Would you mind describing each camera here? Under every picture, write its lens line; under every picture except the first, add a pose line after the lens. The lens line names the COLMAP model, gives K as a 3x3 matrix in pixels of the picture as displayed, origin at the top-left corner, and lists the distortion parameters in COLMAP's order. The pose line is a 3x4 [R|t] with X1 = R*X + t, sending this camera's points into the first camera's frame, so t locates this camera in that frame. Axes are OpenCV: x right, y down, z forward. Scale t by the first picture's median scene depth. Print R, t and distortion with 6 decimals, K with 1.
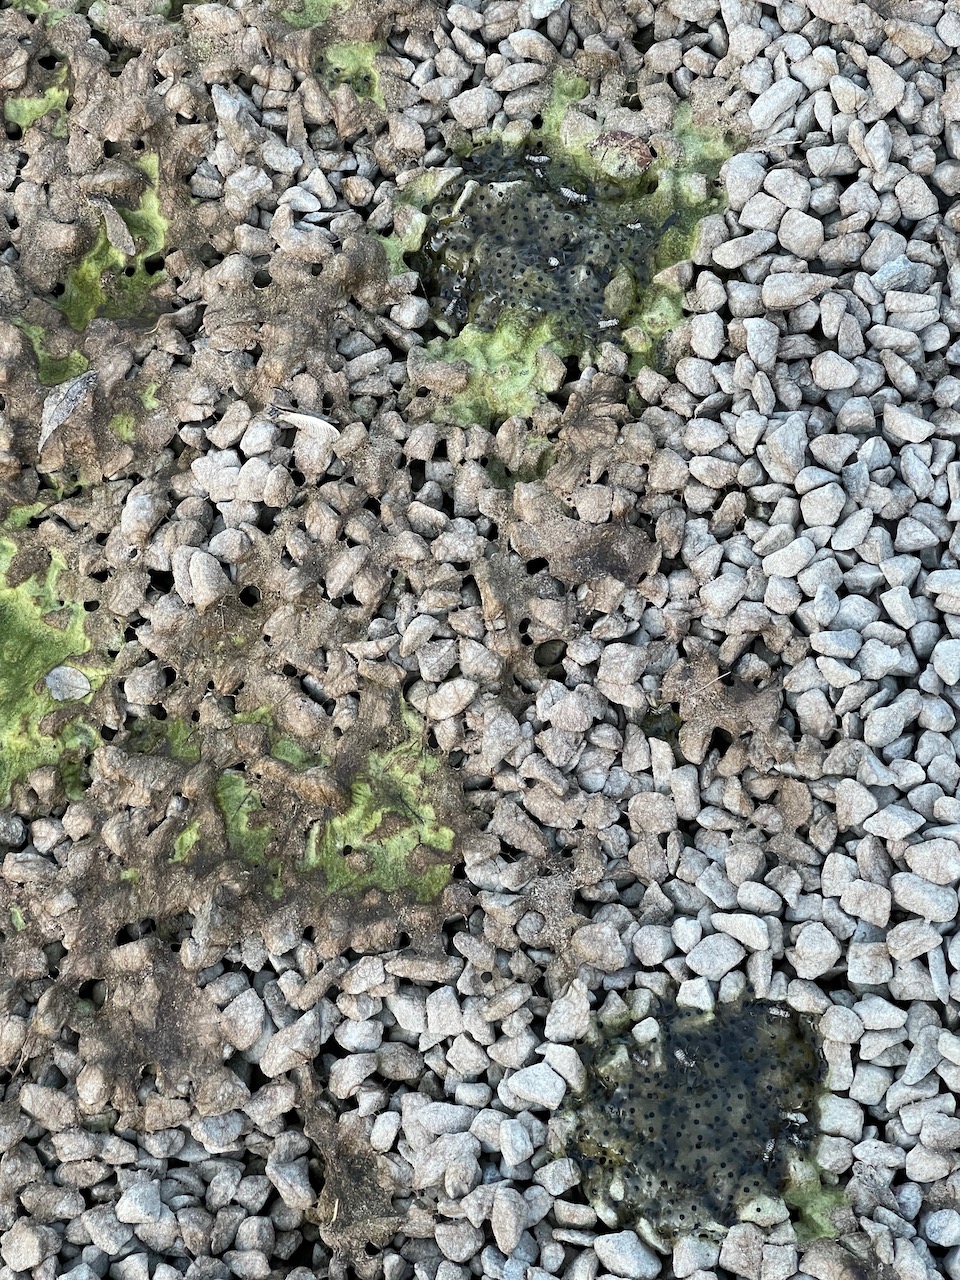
lens RADIAL K [[2328.5, 0, 478.2], [0, 2328.5, 625.2], [0, 0, 1]] dist [0.225997, 0.001120]
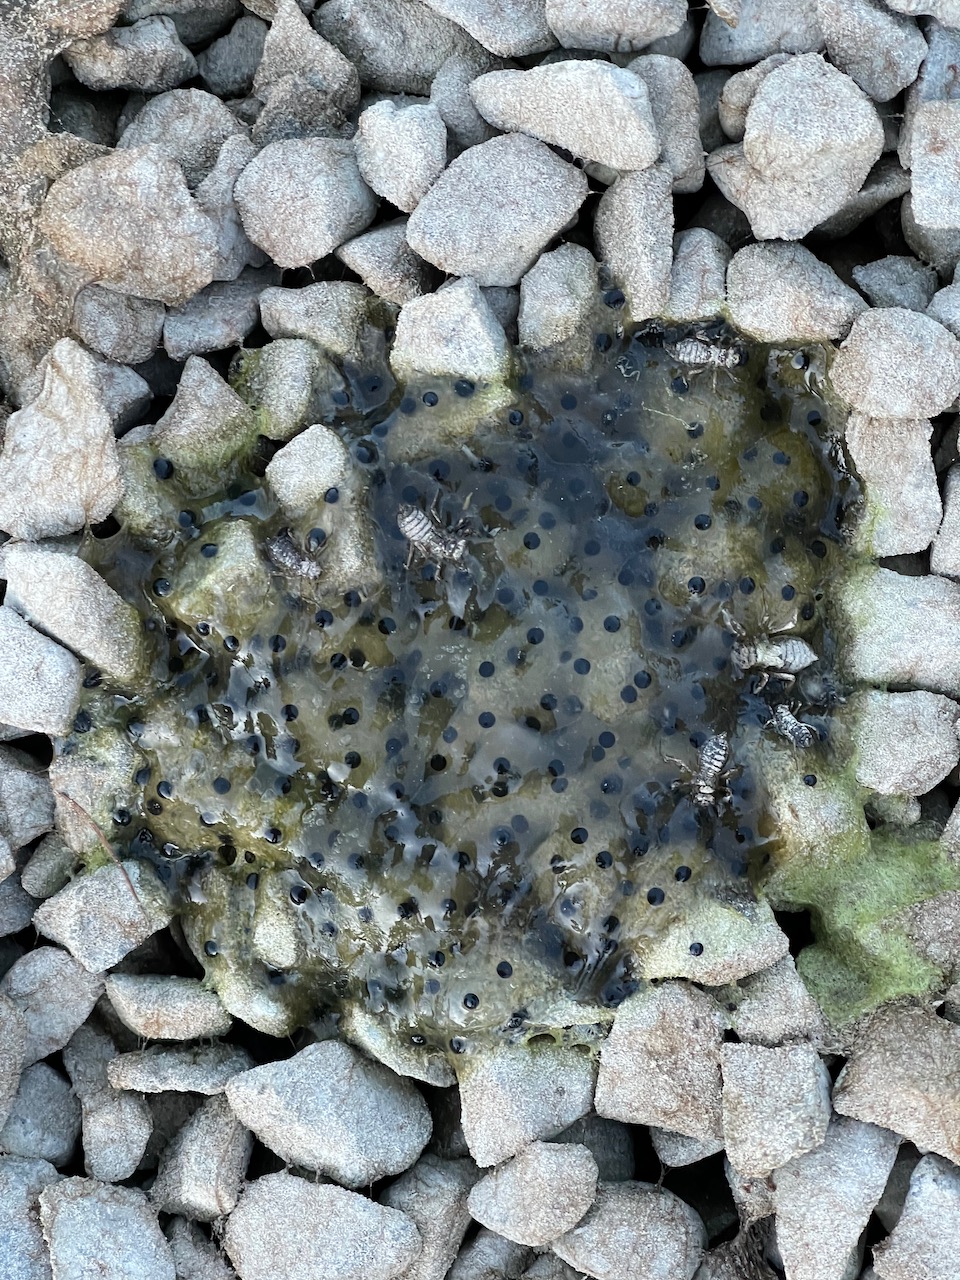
lens RADIAL K [[2328.5, 0, 478.2], [0, 2328.5, 625.2], [0, 0, 1]] dist [0.225997, 0.001120]
pose [[0.990506, -0.134338, 0.029185, 0.082700], [0.120174, 0.949231, 0.290720, 0.102879], [-0.066758, -0.284453, 0.956363, 0.685859]]
